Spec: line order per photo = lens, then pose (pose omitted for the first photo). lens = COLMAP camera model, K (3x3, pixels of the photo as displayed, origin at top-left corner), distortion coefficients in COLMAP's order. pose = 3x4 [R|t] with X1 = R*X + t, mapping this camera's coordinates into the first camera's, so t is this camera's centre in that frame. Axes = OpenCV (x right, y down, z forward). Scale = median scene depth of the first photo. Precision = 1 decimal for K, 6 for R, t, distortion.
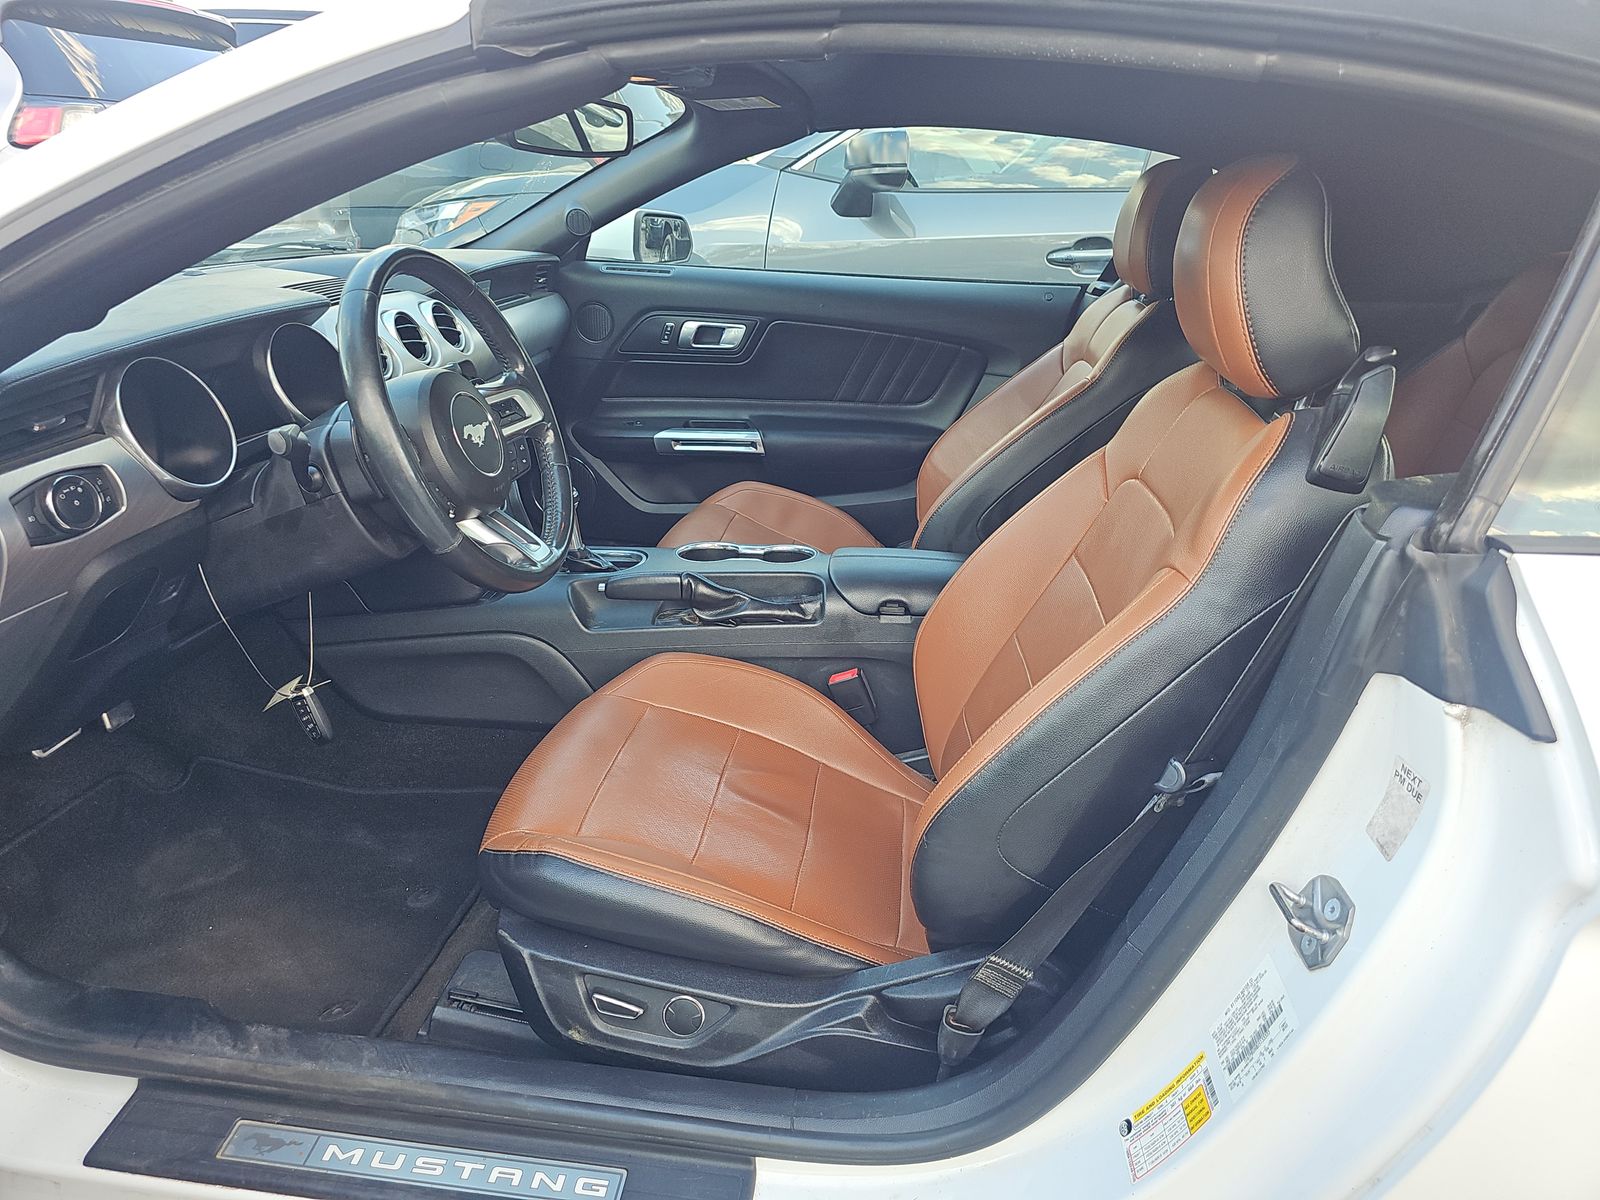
lens RADIAL K [[1066.9, 0, 798.9], [0, 1066.9, 641.1], [0, 0, 1]] dist [0.014017, -0.030345]
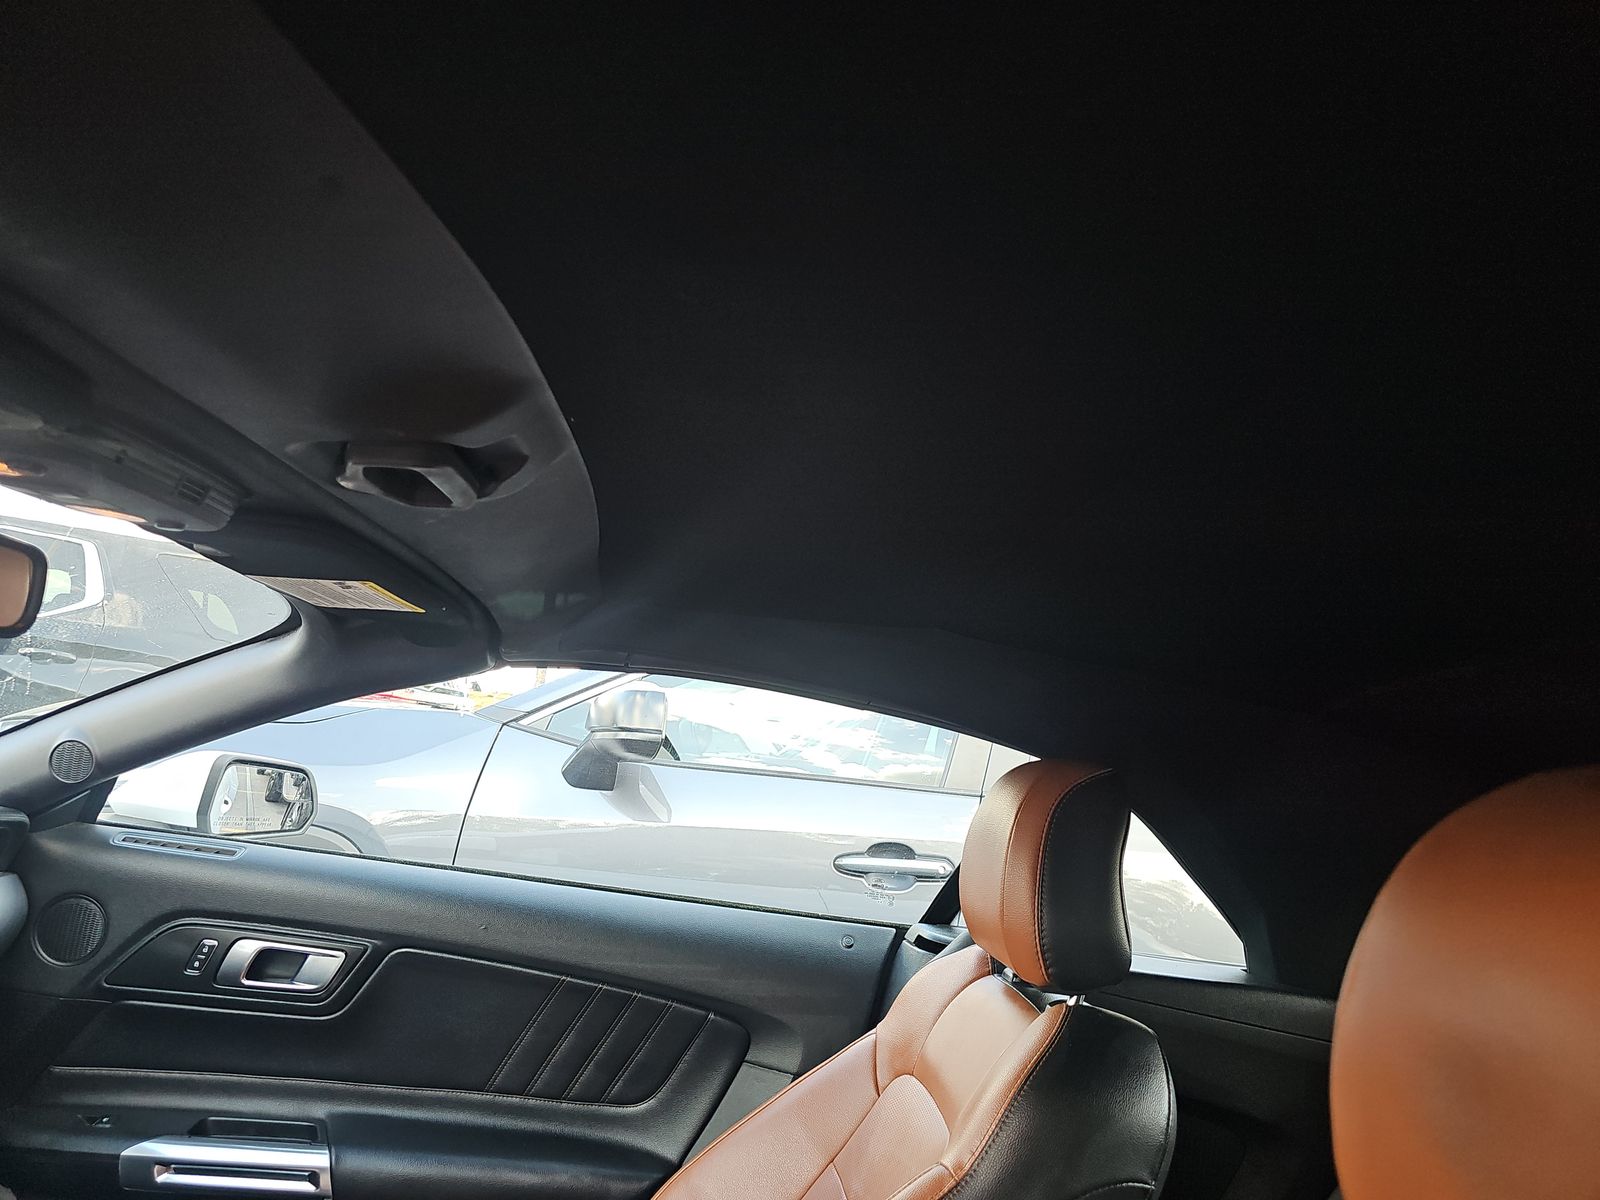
lens RADIAL K [[1083.0, 0, 800.0], [0, 1083.0, 600.0], [0, 0, 1]] dist [0.189952, -0.165933]
pose [[0.976344, 0.128476, 0.173915, 0.058870], [-0.018869, 0.851888, -0.523384, -0.136403], [-0.215398, 0.507722, 0.834160, 0.319804]]
